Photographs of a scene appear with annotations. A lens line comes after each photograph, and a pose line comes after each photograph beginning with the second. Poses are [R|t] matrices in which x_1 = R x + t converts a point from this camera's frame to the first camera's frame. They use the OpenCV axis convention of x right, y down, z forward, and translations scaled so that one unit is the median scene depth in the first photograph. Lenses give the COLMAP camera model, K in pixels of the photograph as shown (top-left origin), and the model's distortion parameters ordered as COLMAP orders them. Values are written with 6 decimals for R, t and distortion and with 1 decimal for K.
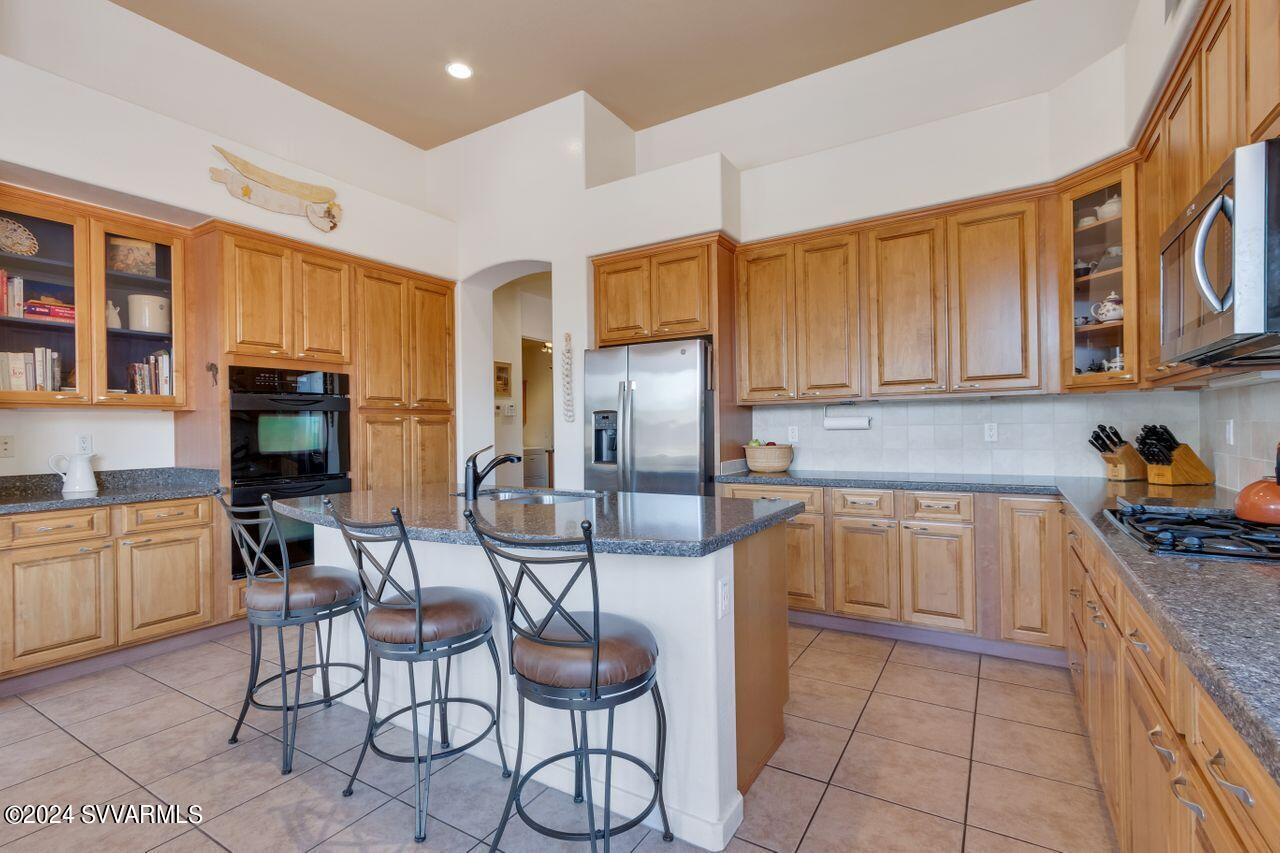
lens RADIAL K [[598.0, 0, 636.4], [0, 598.0, 429.0], [0, 0, 1]] dist [-0.001010, 0.000278]
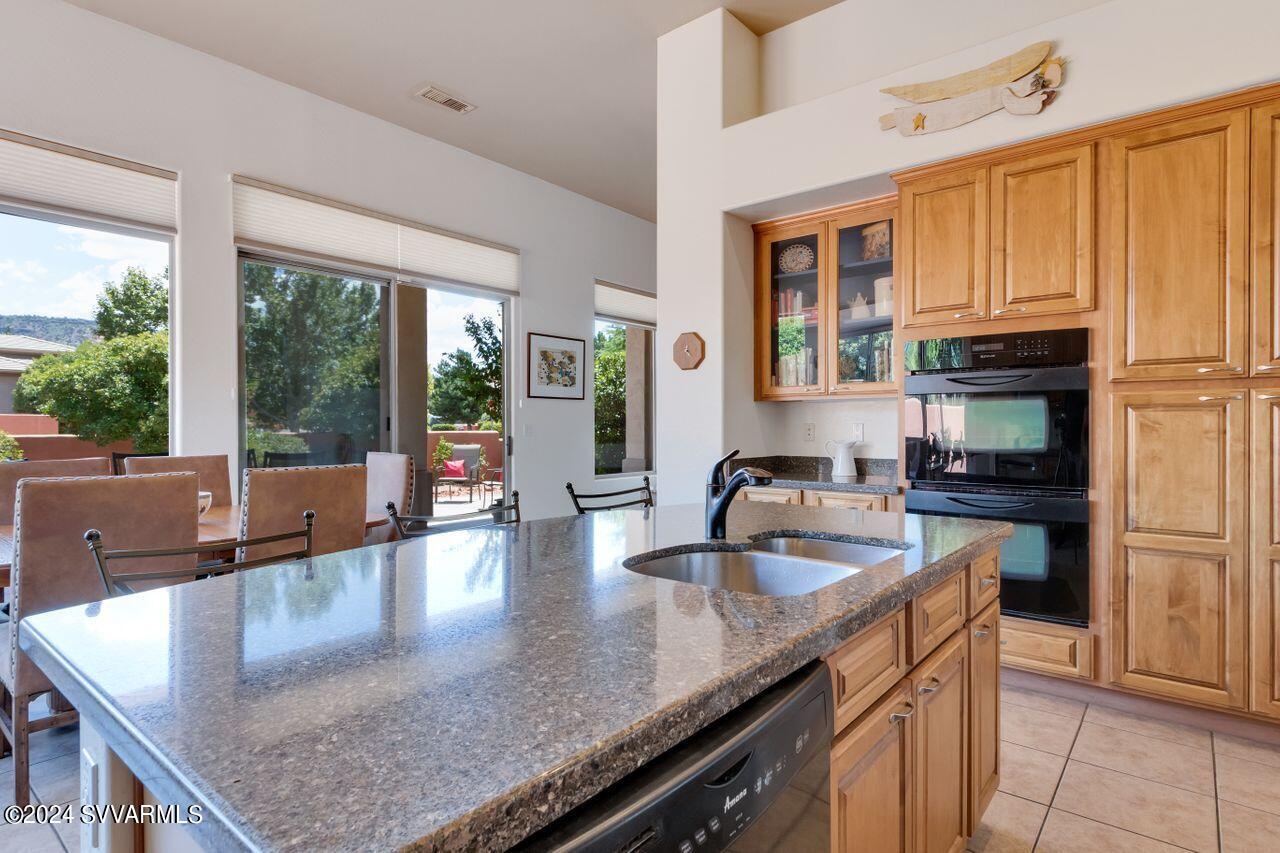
lens RADIAL K [[664.8, 0, 642.3], [0, 664.8, 425.7], [0, 0, 1]] dist [0.003671, -0.000029]
pose [[-0.120649, 0.013356, -0.992605, 0.246737], [0.002241, 0.999911, 0.013182, -0.002356], [0.992693, -0.000634, -0.120668, 0.644610]]
